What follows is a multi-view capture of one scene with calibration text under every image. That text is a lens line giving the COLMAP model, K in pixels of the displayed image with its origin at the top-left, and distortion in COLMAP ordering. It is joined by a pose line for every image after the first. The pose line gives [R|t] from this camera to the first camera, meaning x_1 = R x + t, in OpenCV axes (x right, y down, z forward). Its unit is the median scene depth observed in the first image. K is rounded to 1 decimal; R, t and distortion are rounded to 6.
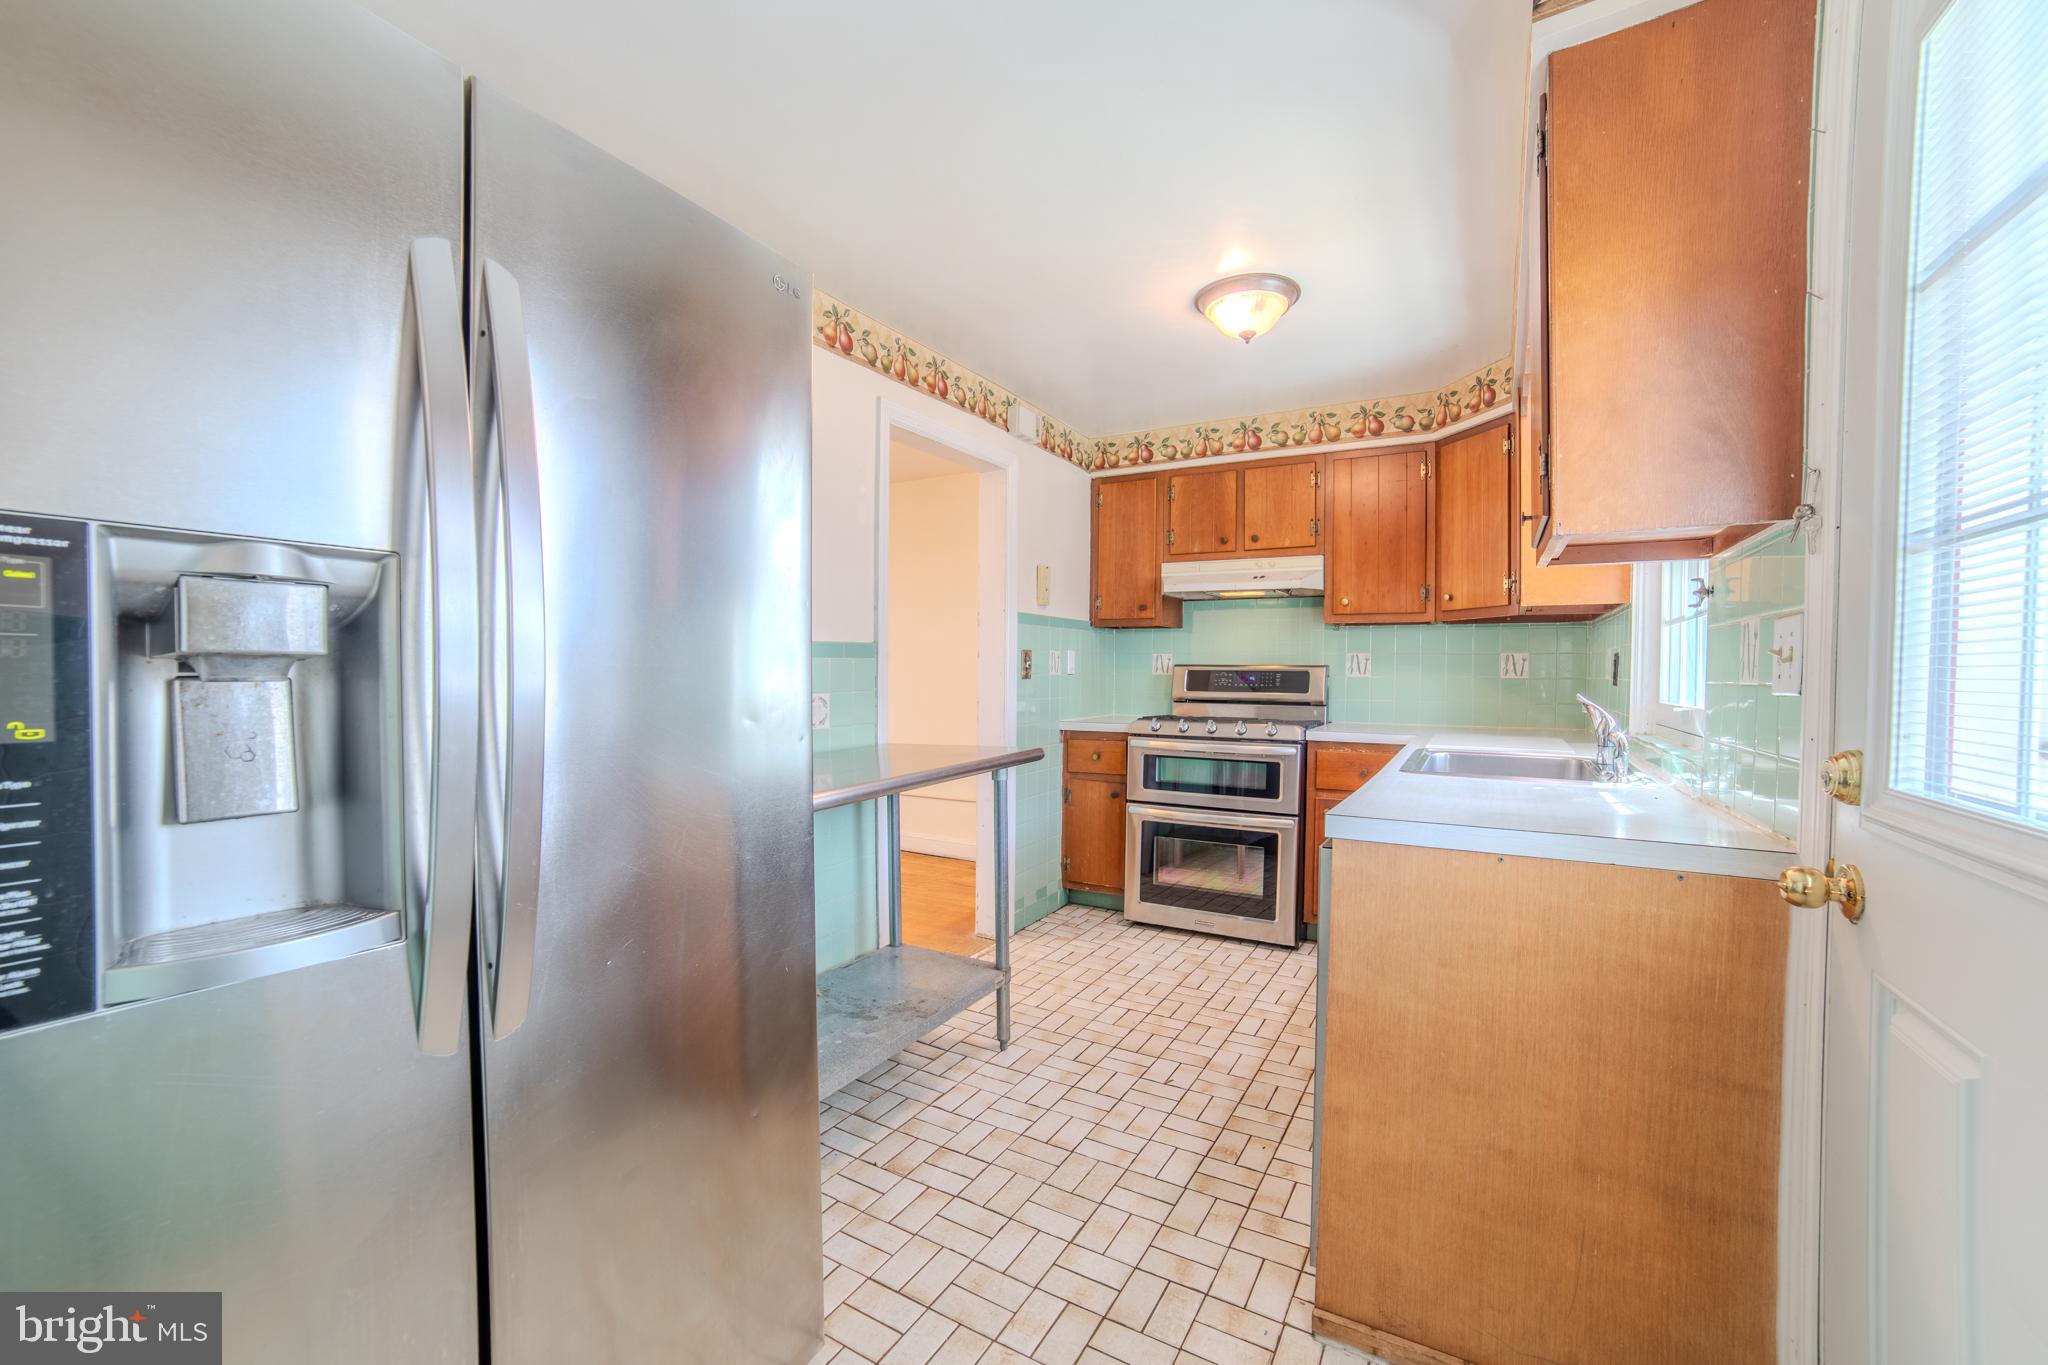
lens RADIAL K [[817.7, 0, 1020.4], [0, 817.7, 688.5], [0, 0, 1]] dist [-0.083871, 0.033565]
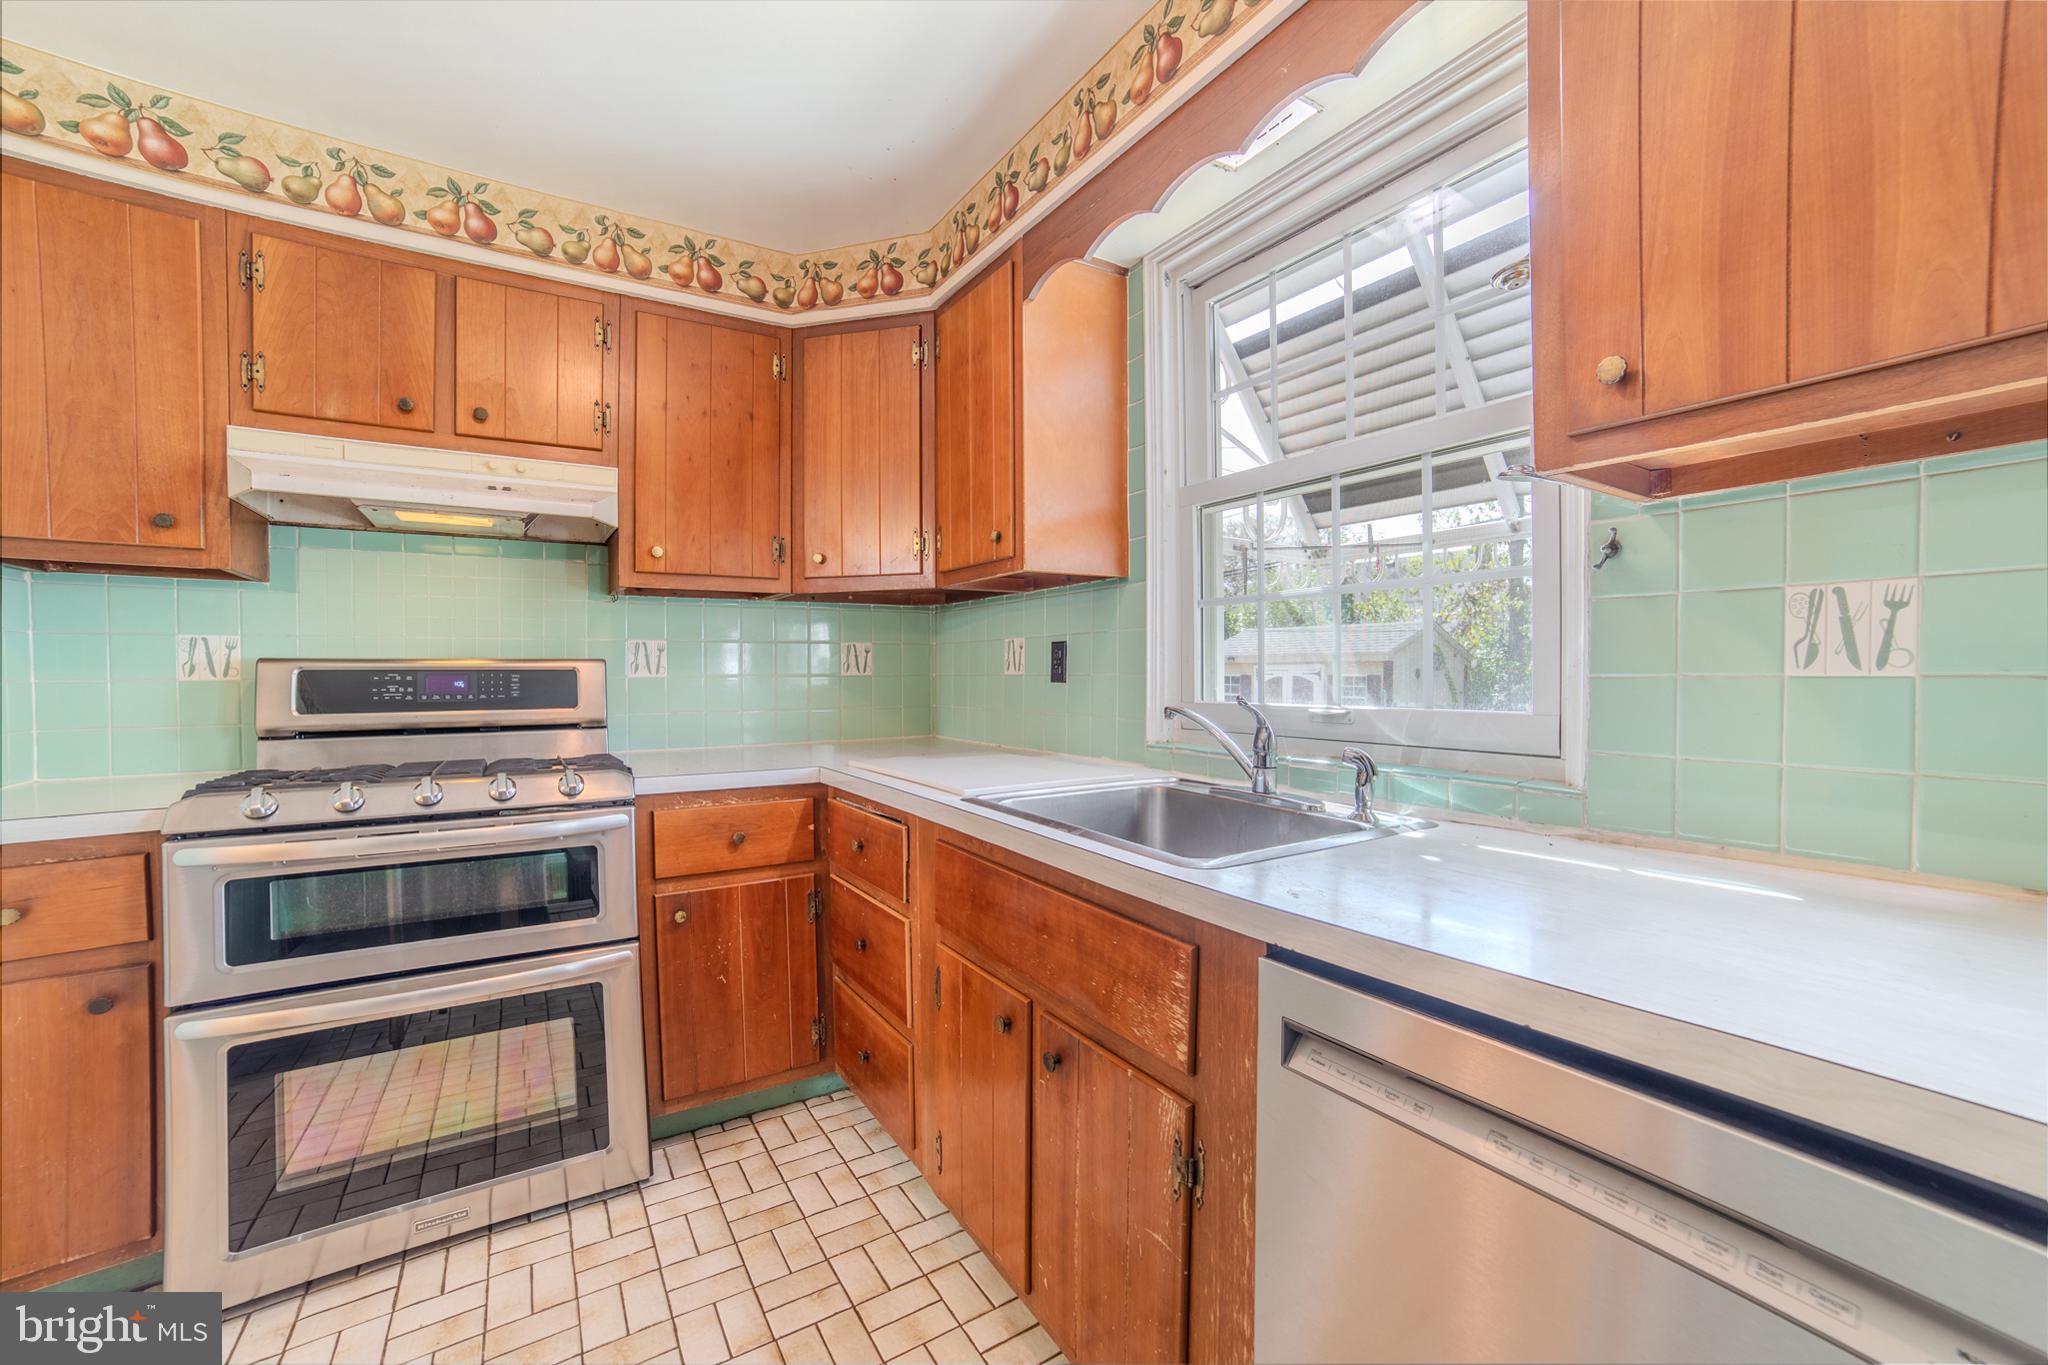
lens RADIAL K [[817.7, 0, 1020.4], [0, 817.7, 688.5], [0, 0, 1]] dist [-0.083871, 0.033565]
pose [[0.455900, -0.027866, 0.889595, -0.006167], [0.026567, 0.999490, 0.017693, -0.009609], [-0.889634, 0.015567, 0.456408, 0.475932]]
